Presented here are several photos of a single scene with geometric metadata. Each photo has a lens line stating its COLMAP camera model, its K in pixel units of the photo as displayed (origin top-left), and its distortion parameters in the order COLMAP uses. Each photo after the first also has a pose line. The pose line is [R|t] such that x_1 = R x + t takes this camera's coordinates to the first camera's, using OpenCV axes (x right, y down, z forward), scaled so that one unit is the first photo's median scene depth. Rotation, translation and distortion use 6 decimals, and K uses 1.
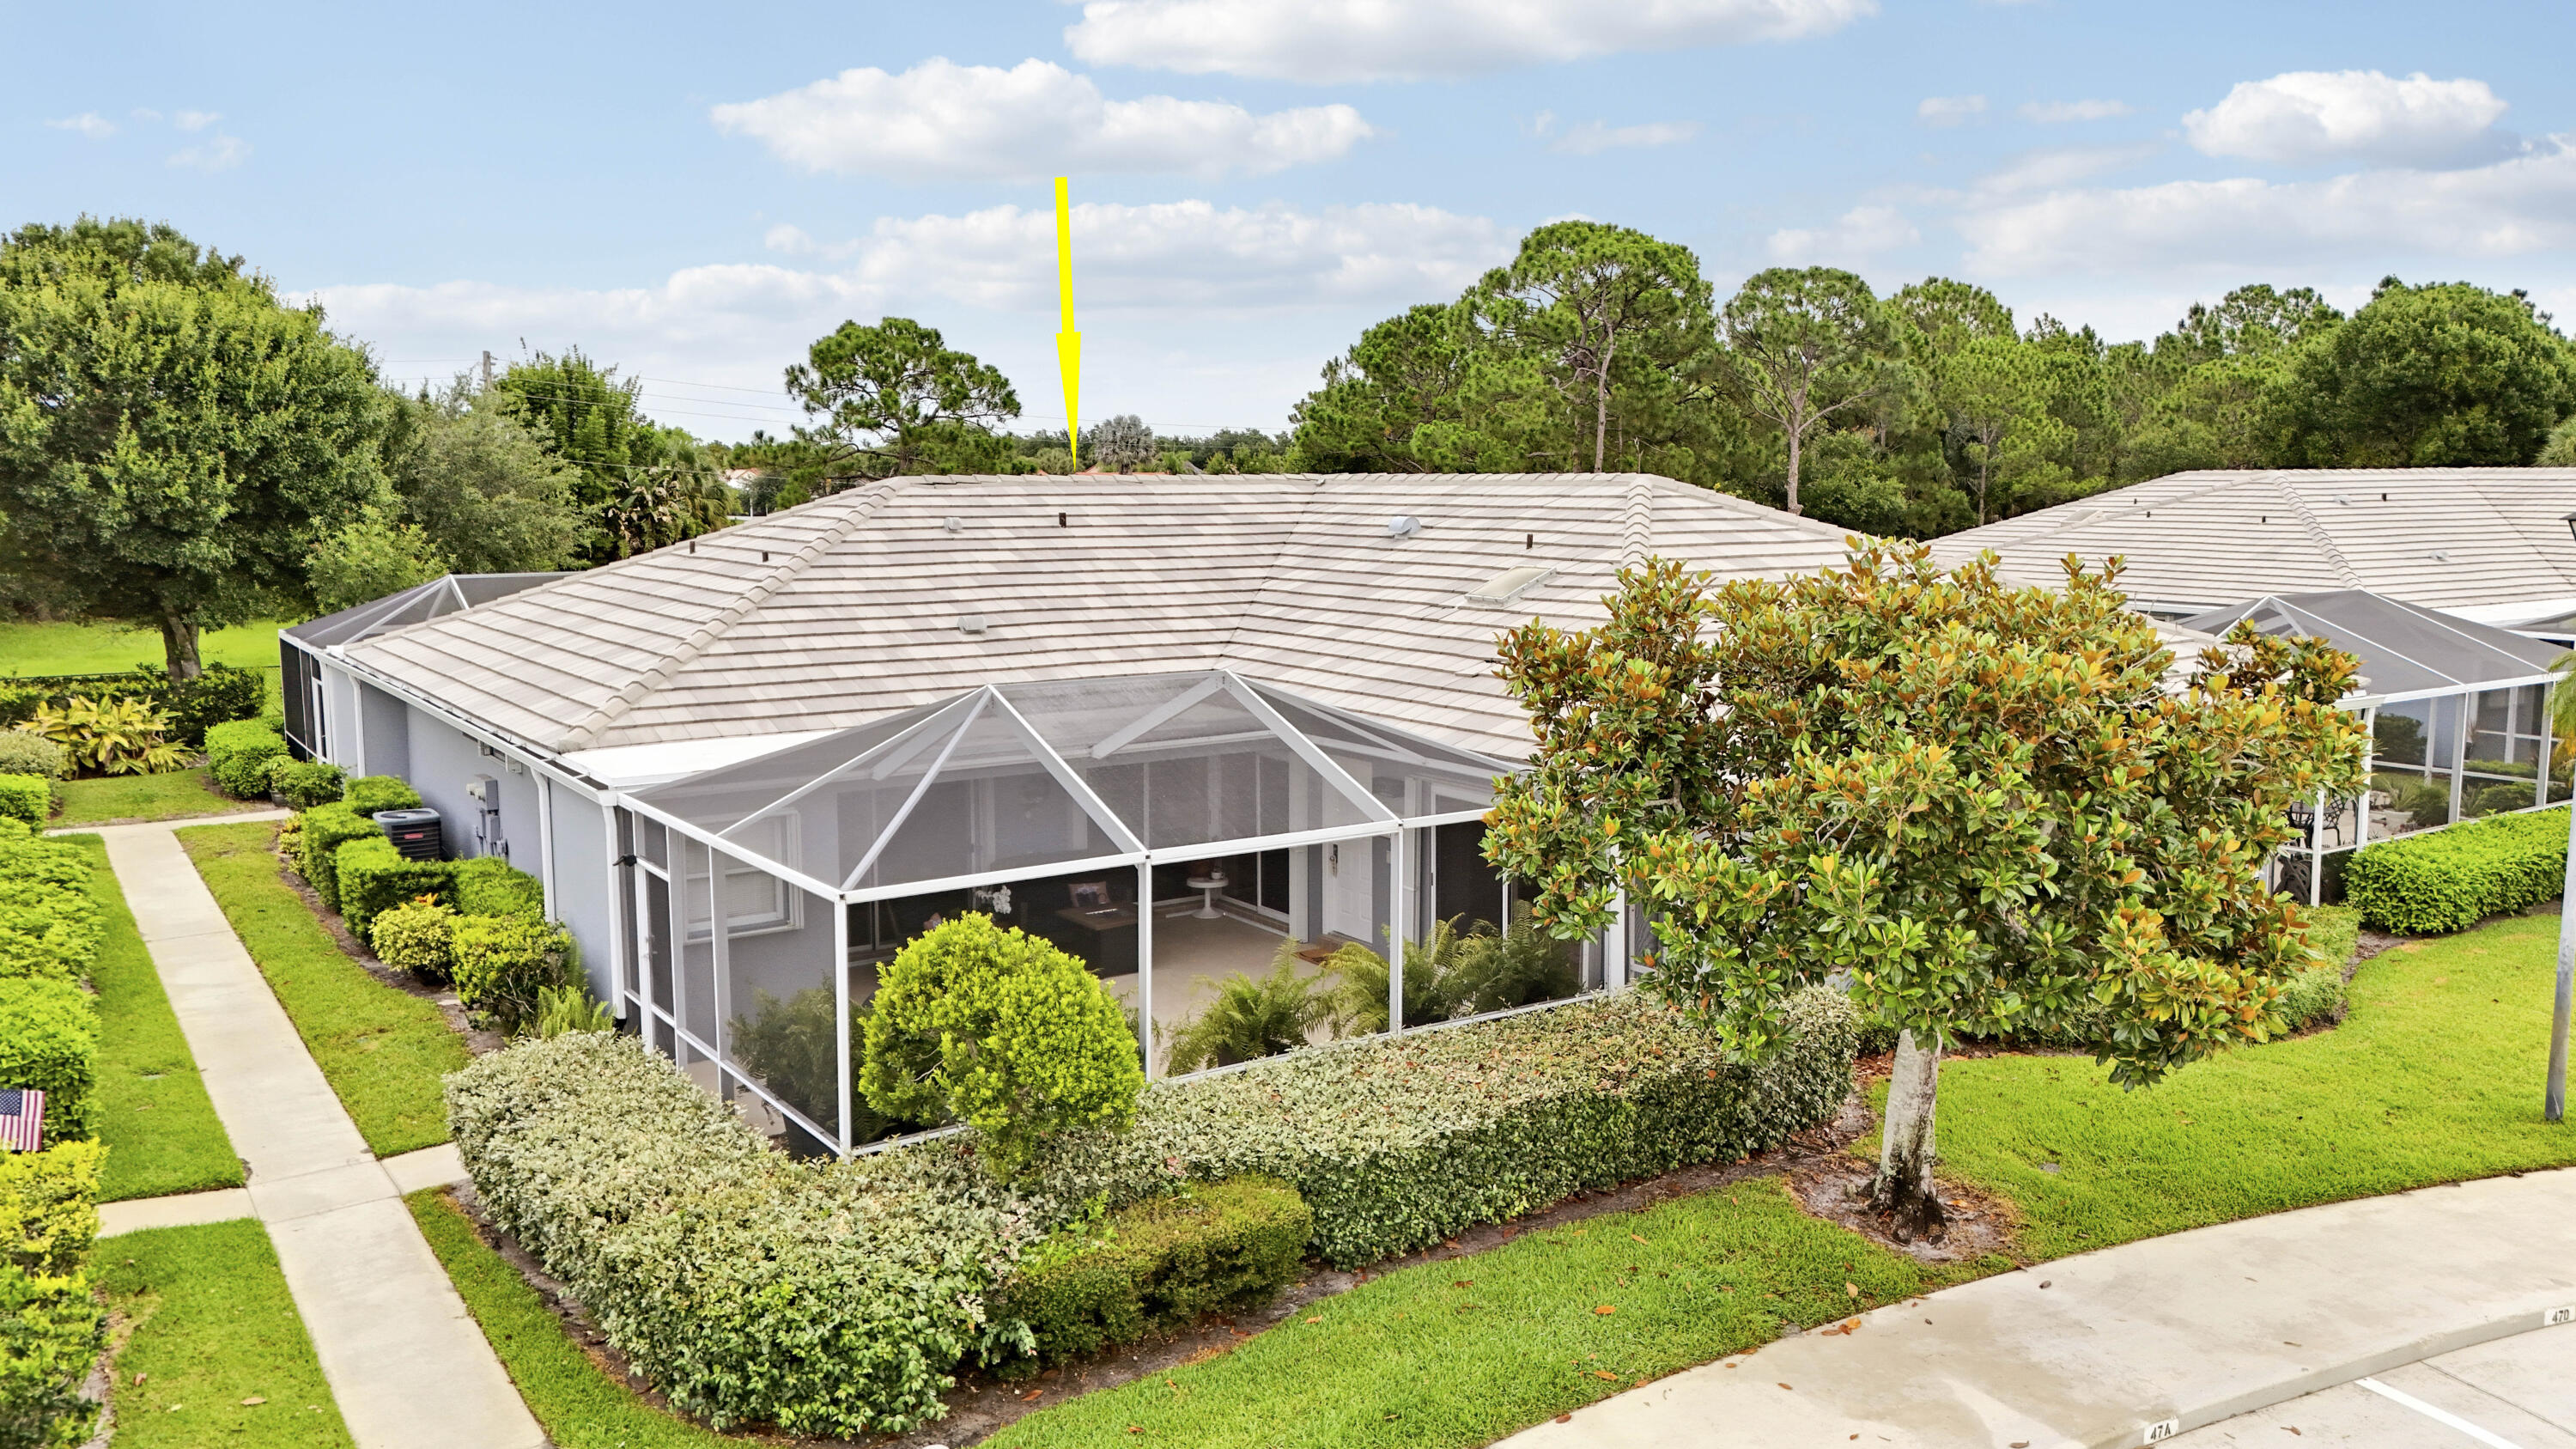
lens RADIAL K [[1861.0, 0, 1292.6], [0, 1861.0, 872.1], [0, 0, 1]] dist [0.064636, -0.093621]
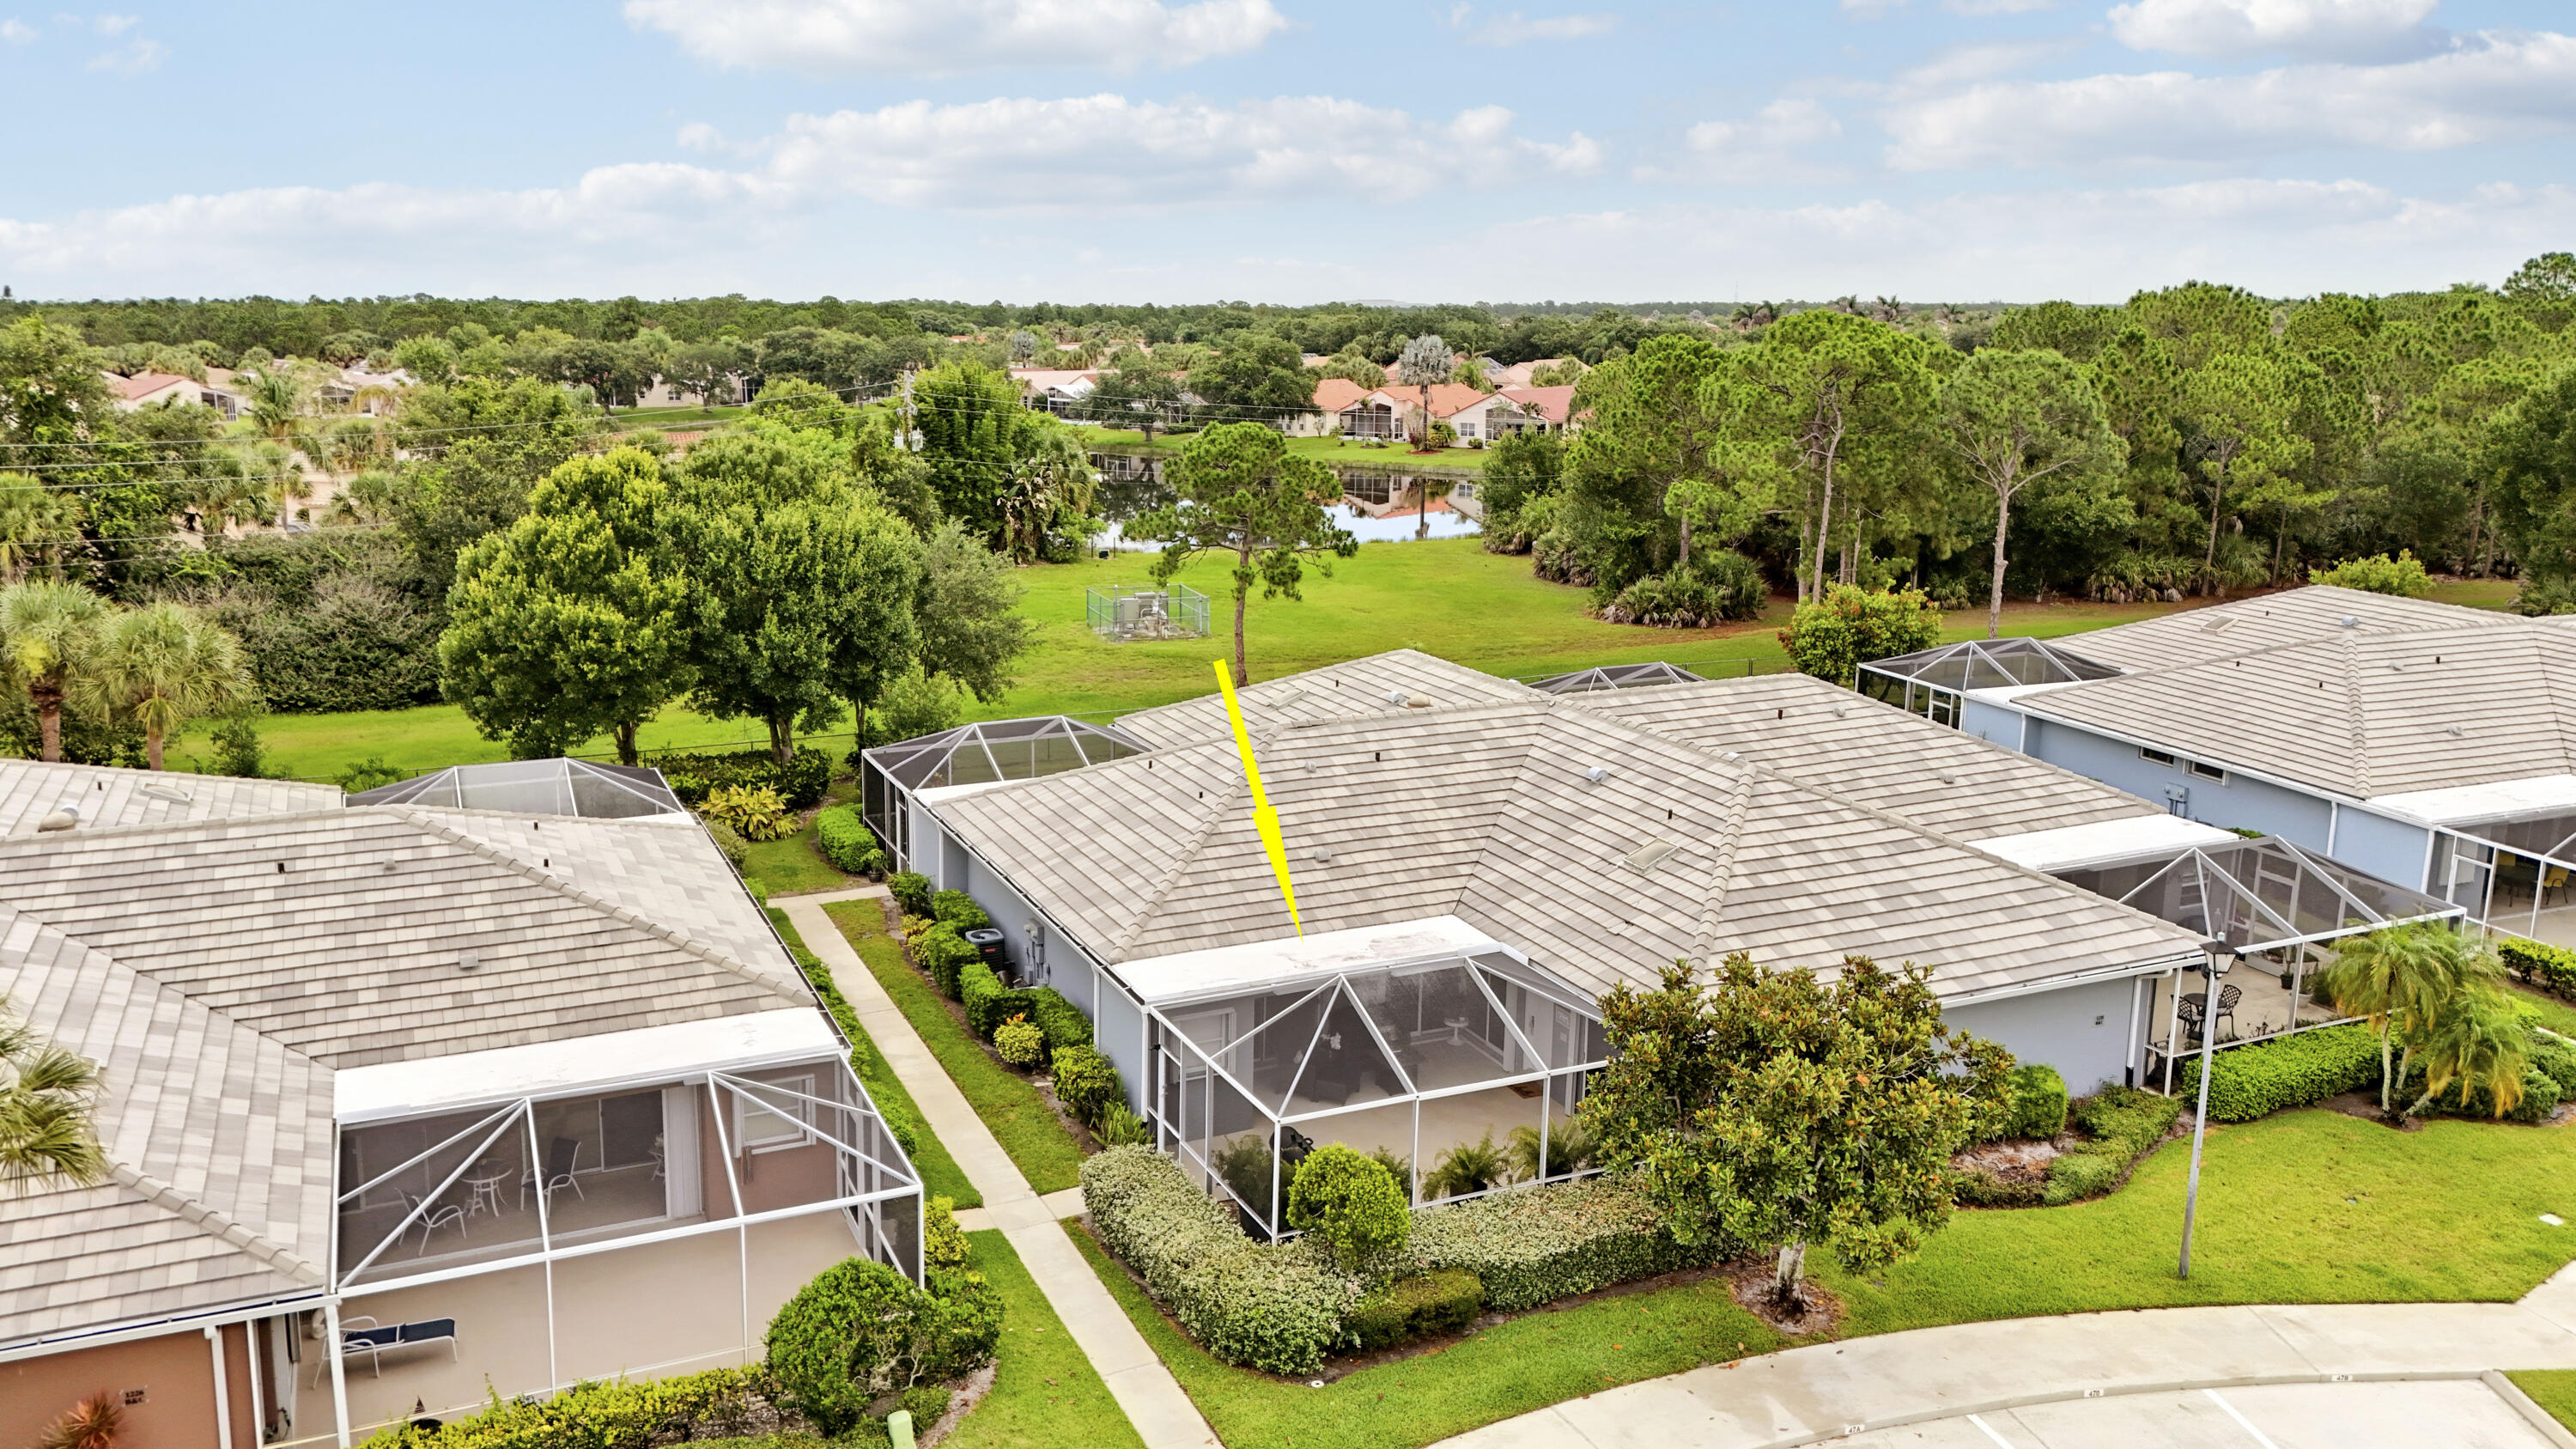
lens RADIAL K [[1941.6, 0, 1288.0], [0, 1941.6, 724.5], [0, 0, 1]] dist [0.115562, -0.213495]
pose [[0.987846, 0.051324, -0.146719, 0.062416], [-0.047476, 0.998433, 0.029611, -0.397833], [0.148008, -0.022286, 0.988735, -0.963275]]
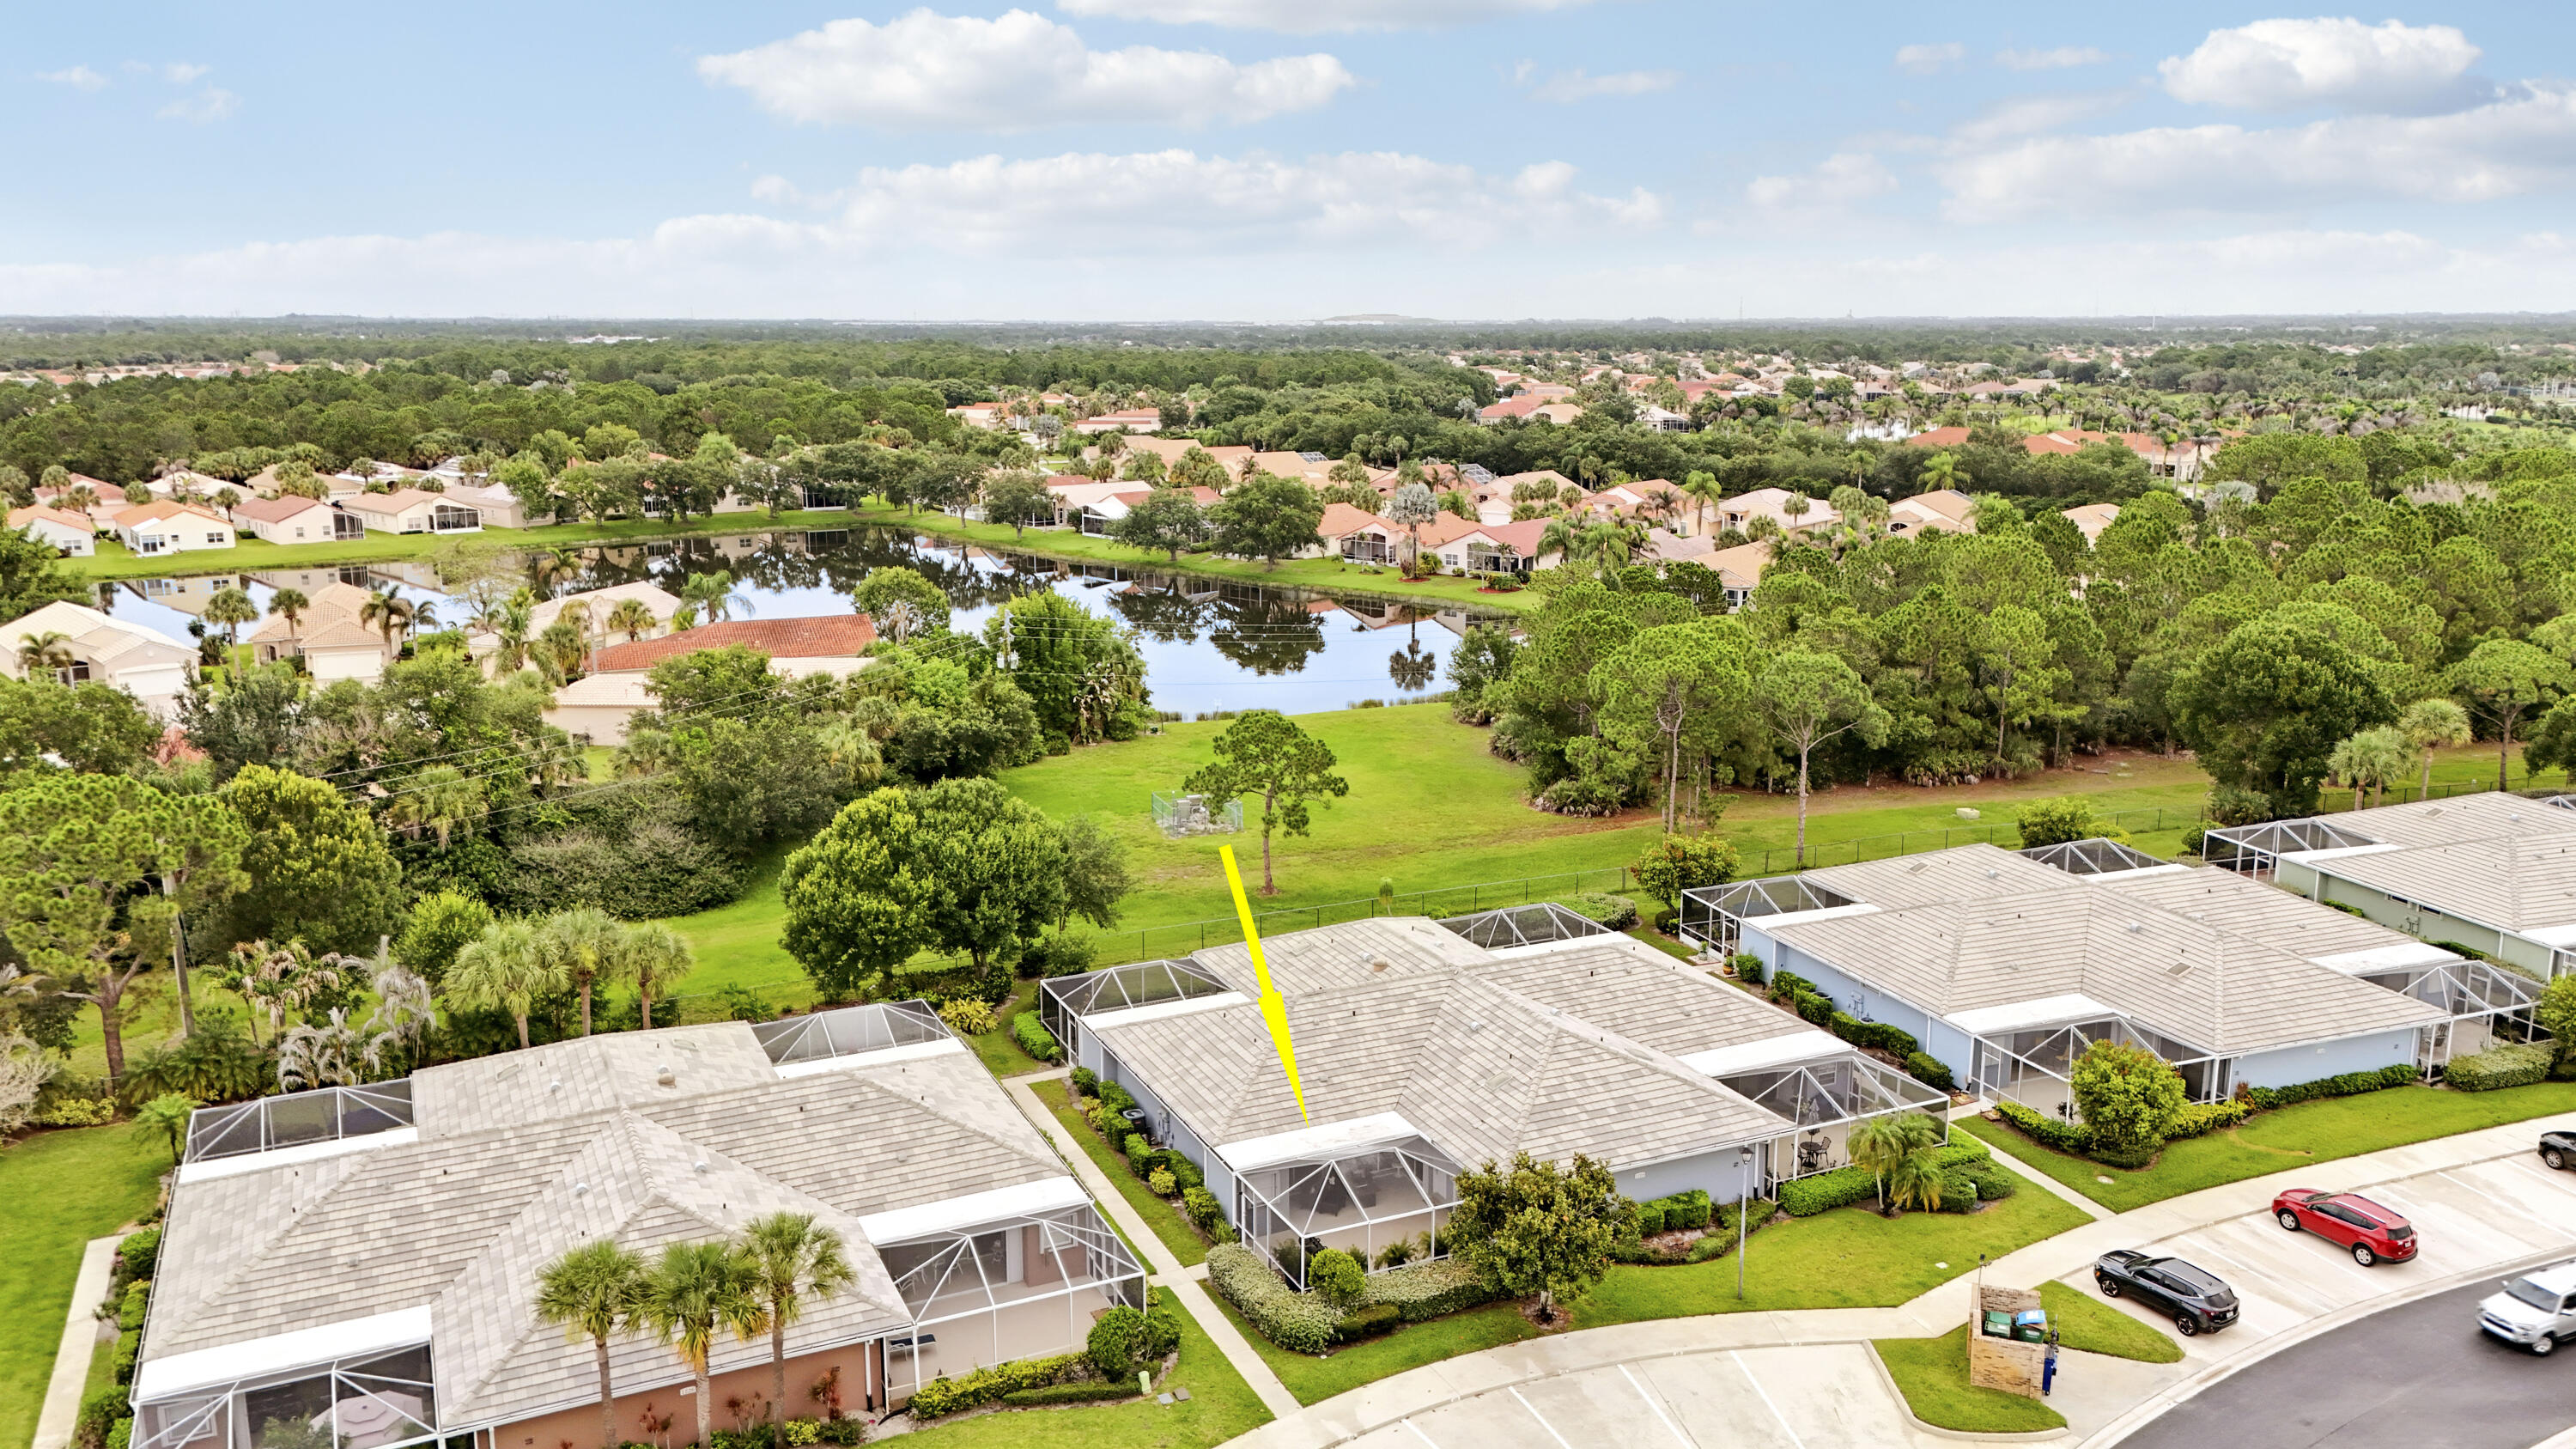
lens RADIAL K [[2029.1, 0, 1286.7], [0, 2029.1, 832.0], [0, 0, 1]] dist [0.063537, 0.001018]
pose [[0.987658, 0.049282, -0.148674, 0.316992], [-0.035484, 0.994933, 0.094075, -1.103539], [0.152557, -0.087639, 0.984401, -2.949171]]
